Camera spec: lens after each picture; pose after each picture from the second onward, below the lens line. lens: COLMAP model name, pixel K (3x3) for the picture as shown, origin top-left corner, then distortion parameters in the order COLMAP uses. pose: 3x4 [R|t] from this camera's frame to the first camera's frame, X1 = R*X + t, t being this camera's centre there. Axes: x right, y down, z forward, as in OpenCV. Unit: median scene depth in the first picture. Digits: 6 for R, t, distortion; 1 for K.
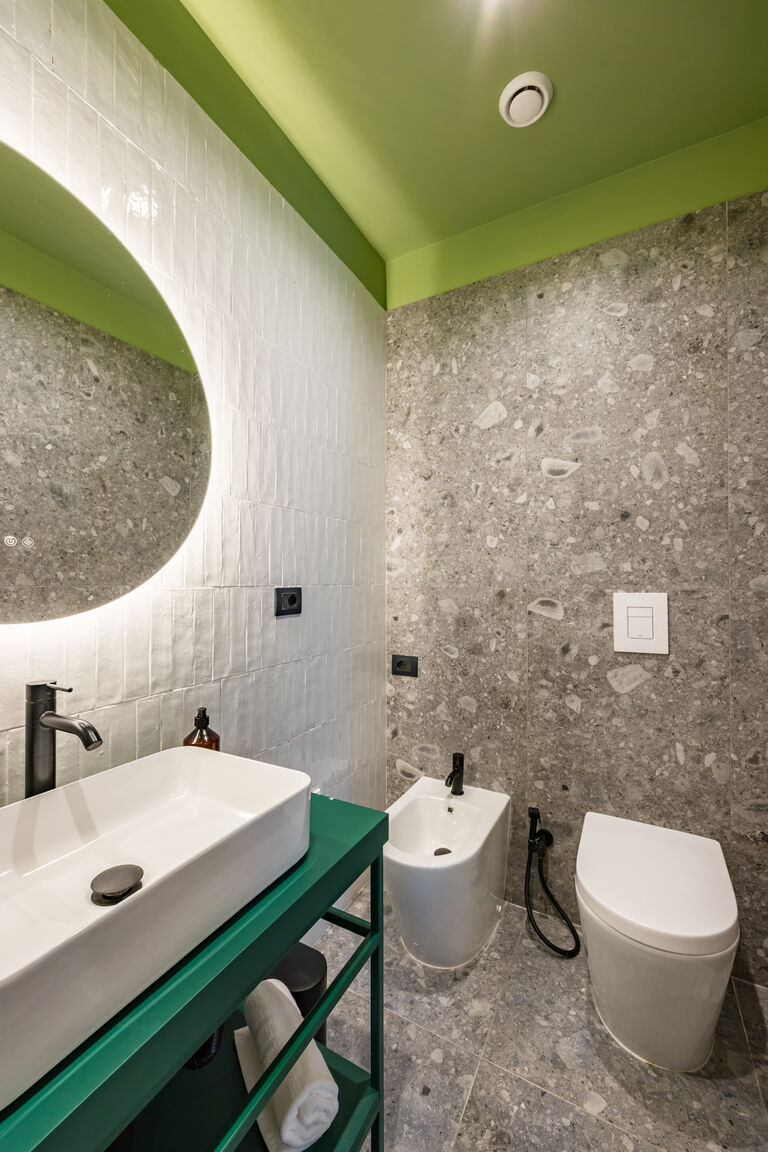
lens RADIAL K [[457.6, 0, 383.0], [0, 457.6, 577.8], [0, 0, 1]] dist [-0.000238, 0.000888]
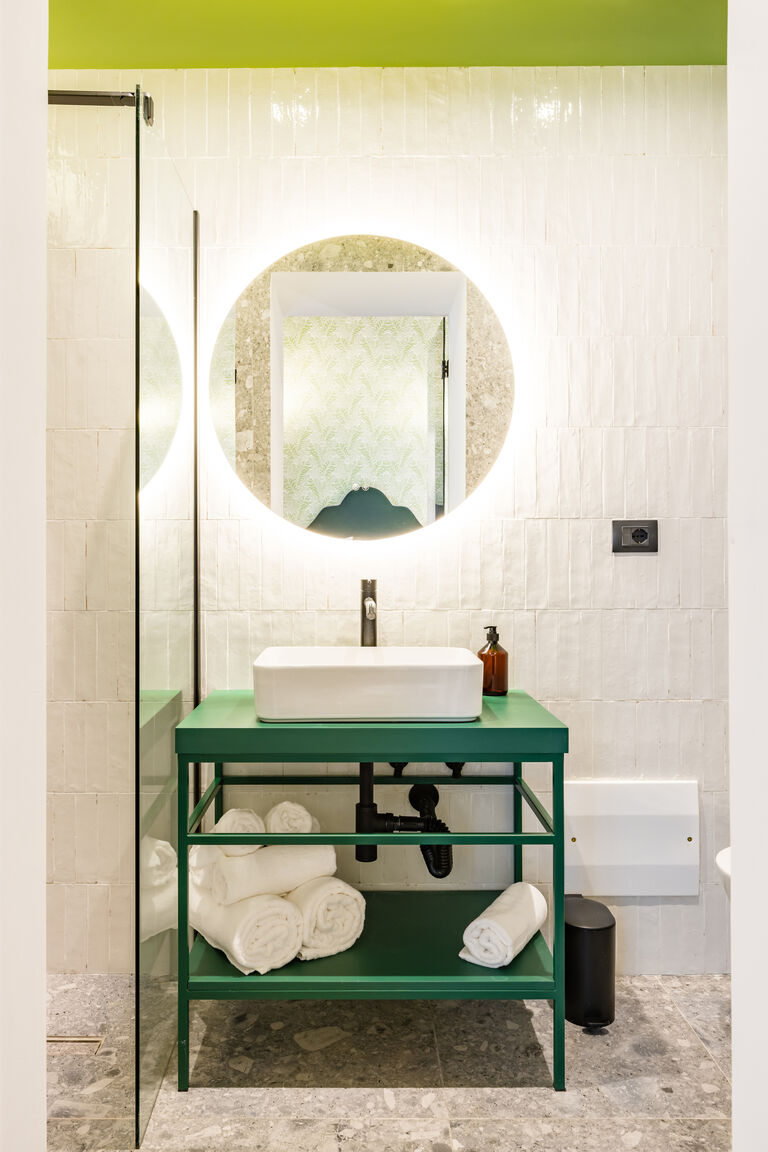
lens RADIAL K [[898.5, 0, 357.5], [0, 898.5, 540.8], [0, 0, 1]] dist [0.007030, -0.016820]
pose [[0.480146, -0.008263, -0.877150, 1.104417], [0.009337, 0.999947, -0.004308, 0.067960], [0.877139, -0.006122, 0.480198, -0.275040]]
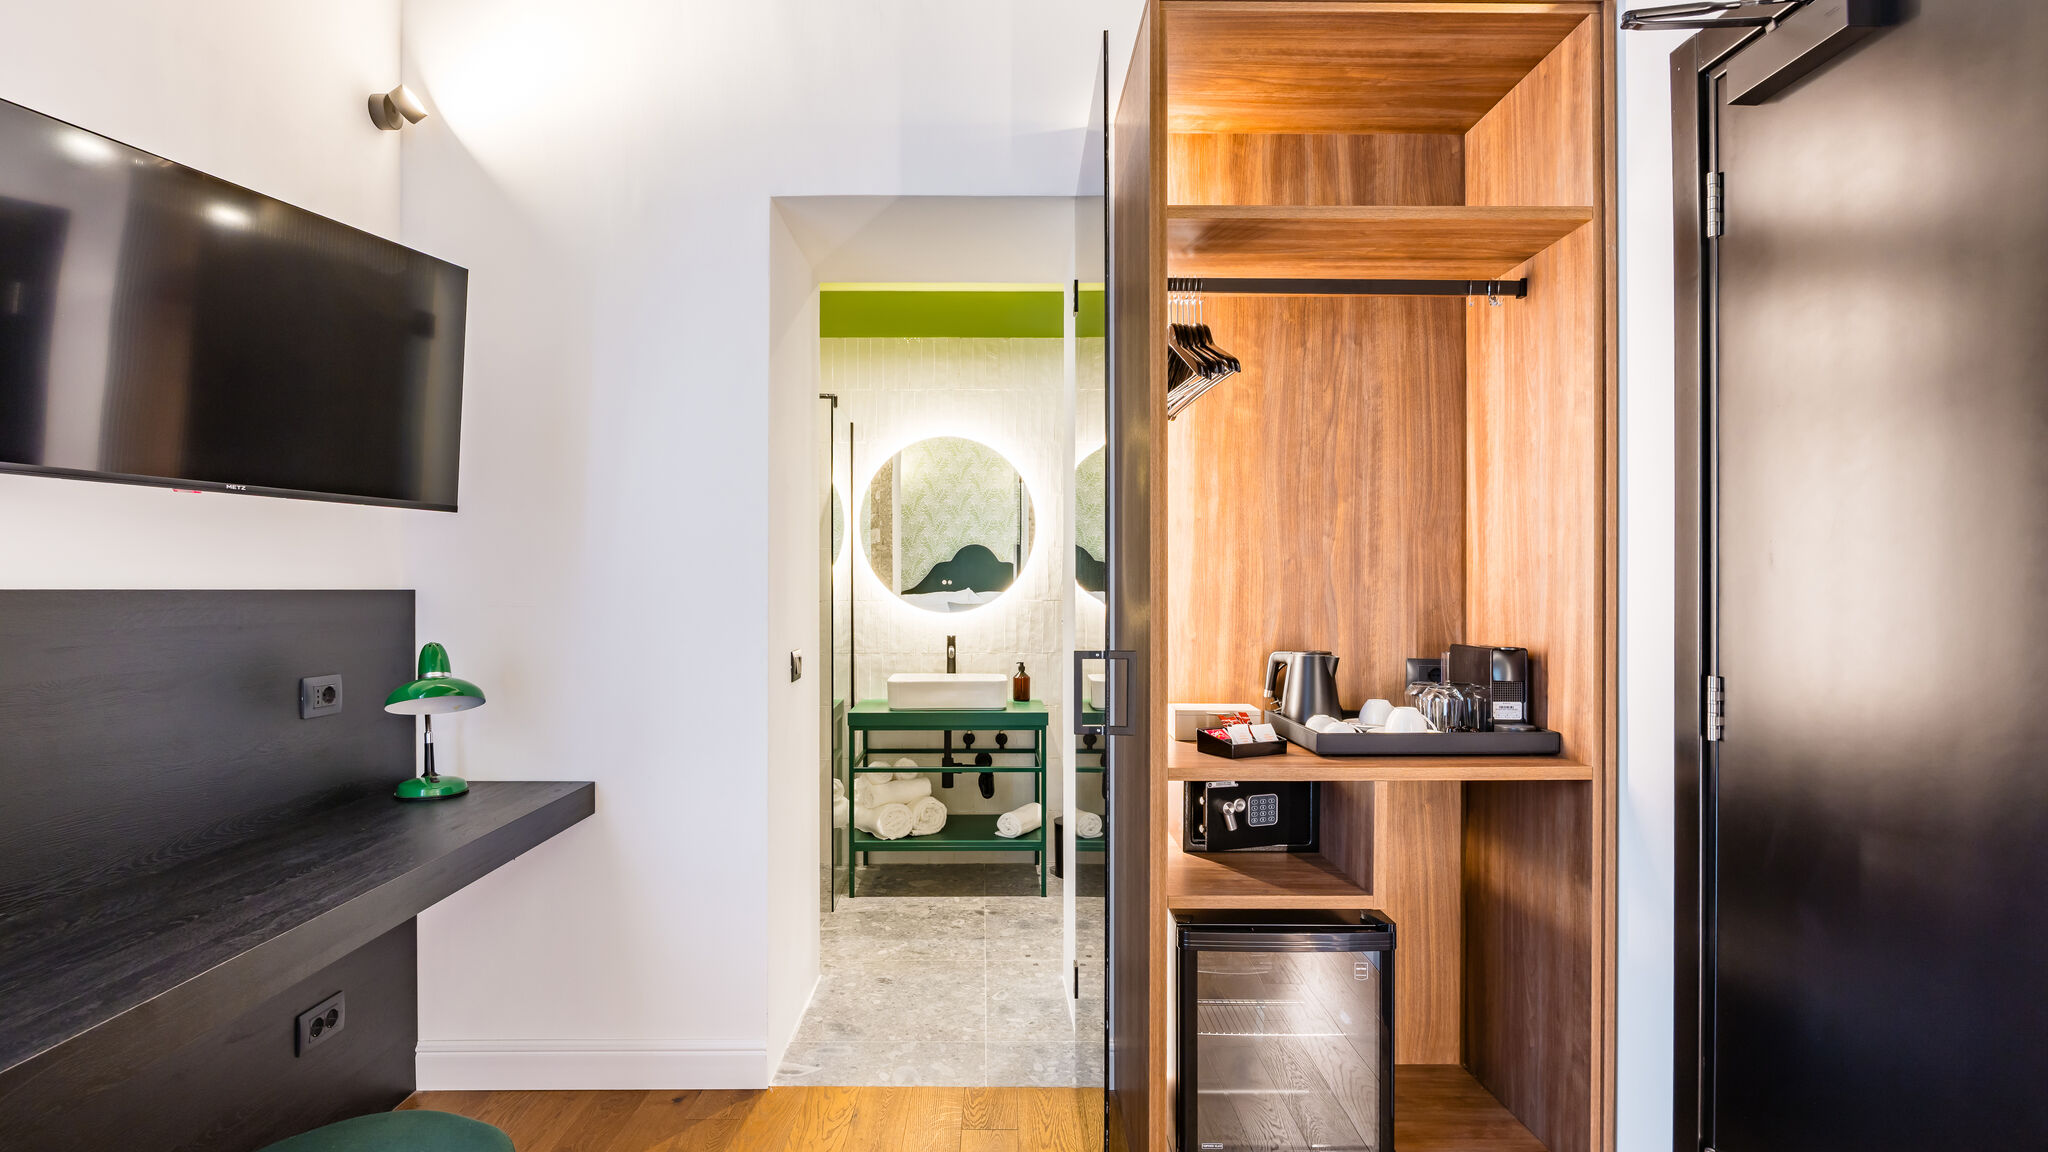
lens RADIAL K [[997.8, 0, 998.9], [0, 997.8, 587.8], [0, 0, 1]] dist [-0.010102, 0.002761]
pose [[0.496237, -0.002488, -0.868184, 2.645704], [0.007776, 0.999969, 0.001579, -0.033276], [0.868152, -0.007535, 0.496241, -0.977282]]
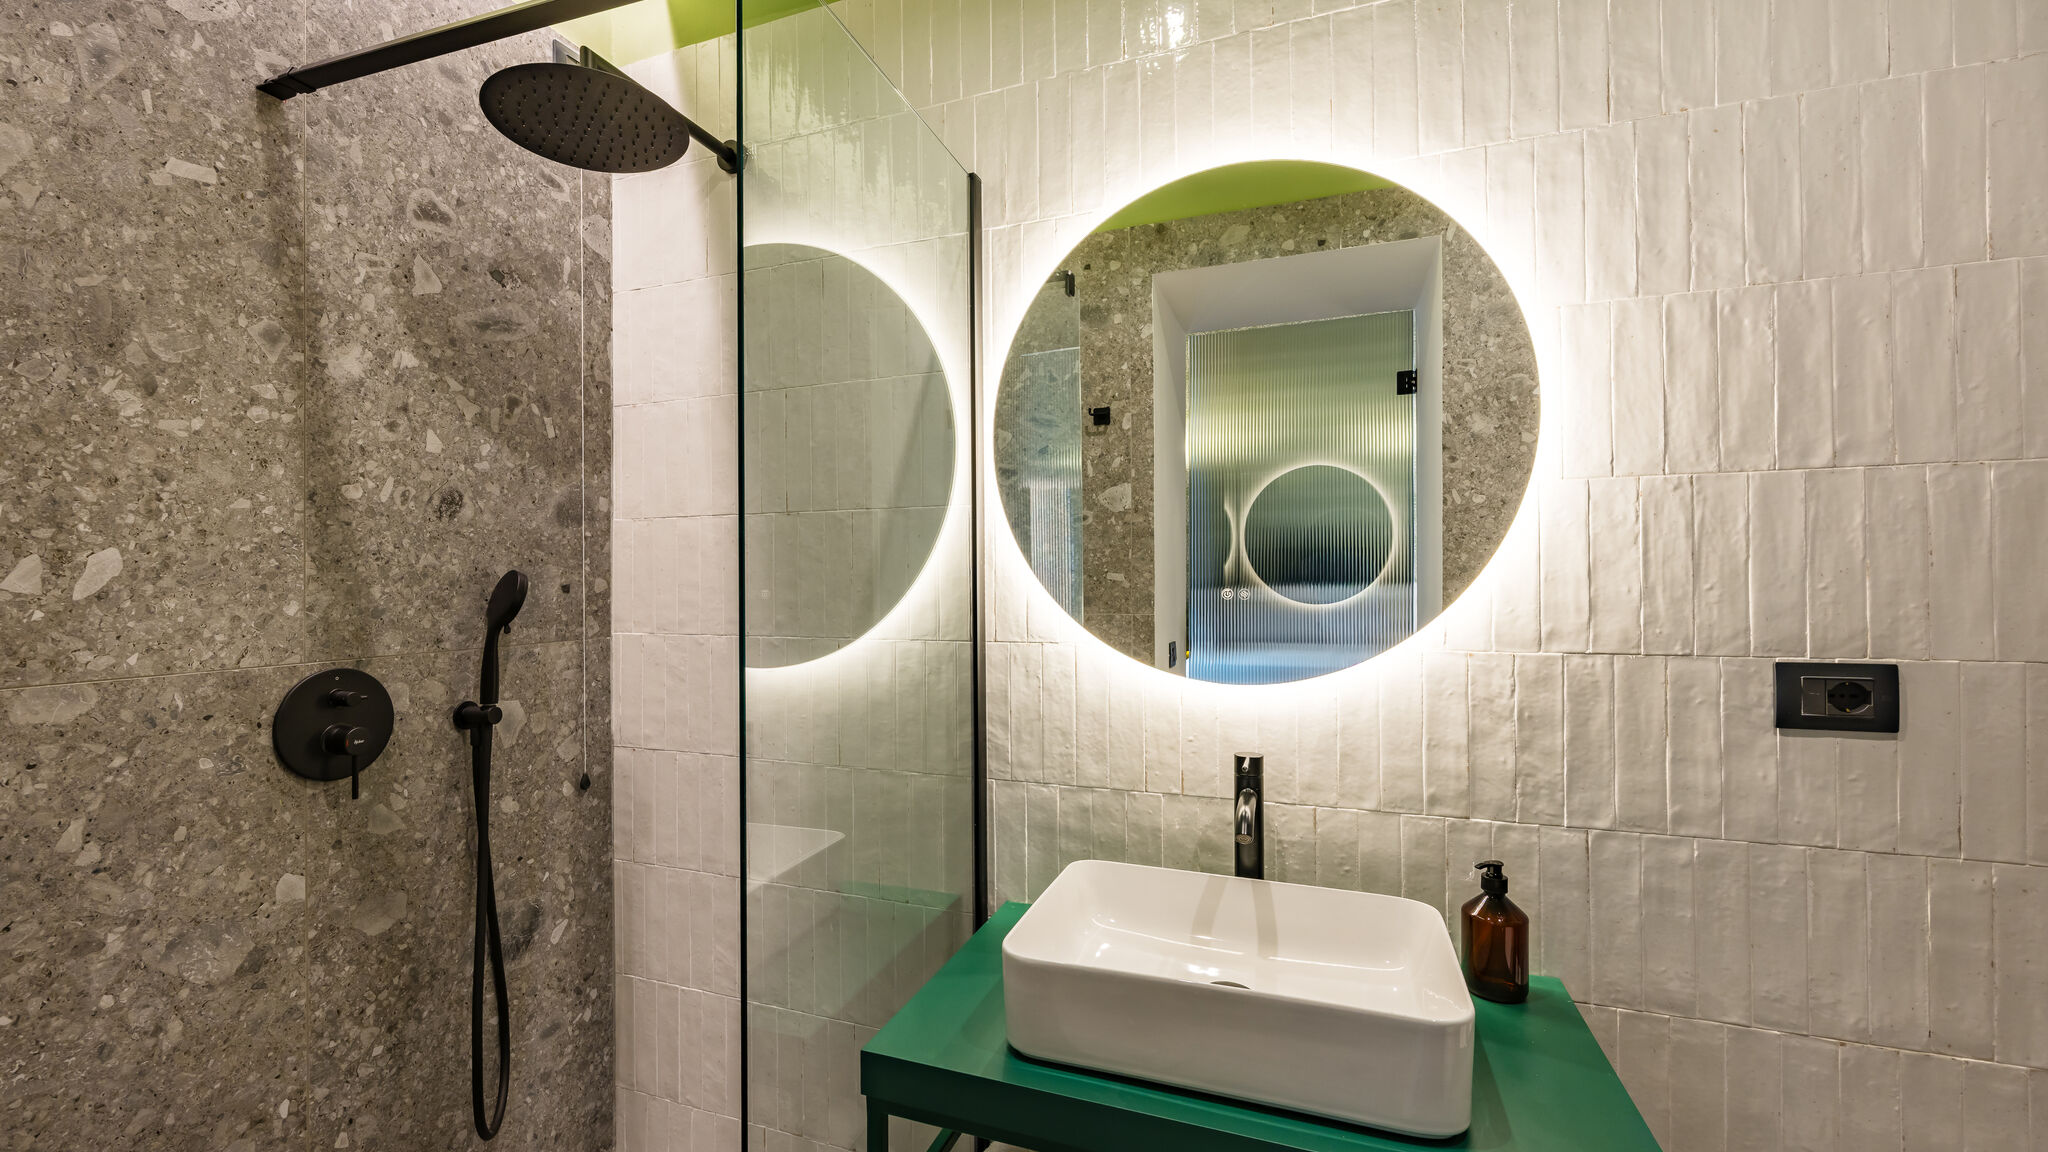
lens RADIAL K [[866.2, 0, 979.4], [0, 866.2, 576.9], [0, 0, 1]] dist [0.001102, -0.000617]
pose [[0.122300, -0.003293, -0.992488, 0.505628], [0.015216, 0.999883, -0.001443, -0.071033], [0.992377, -0.014925, 0.122336, 0.172237]]
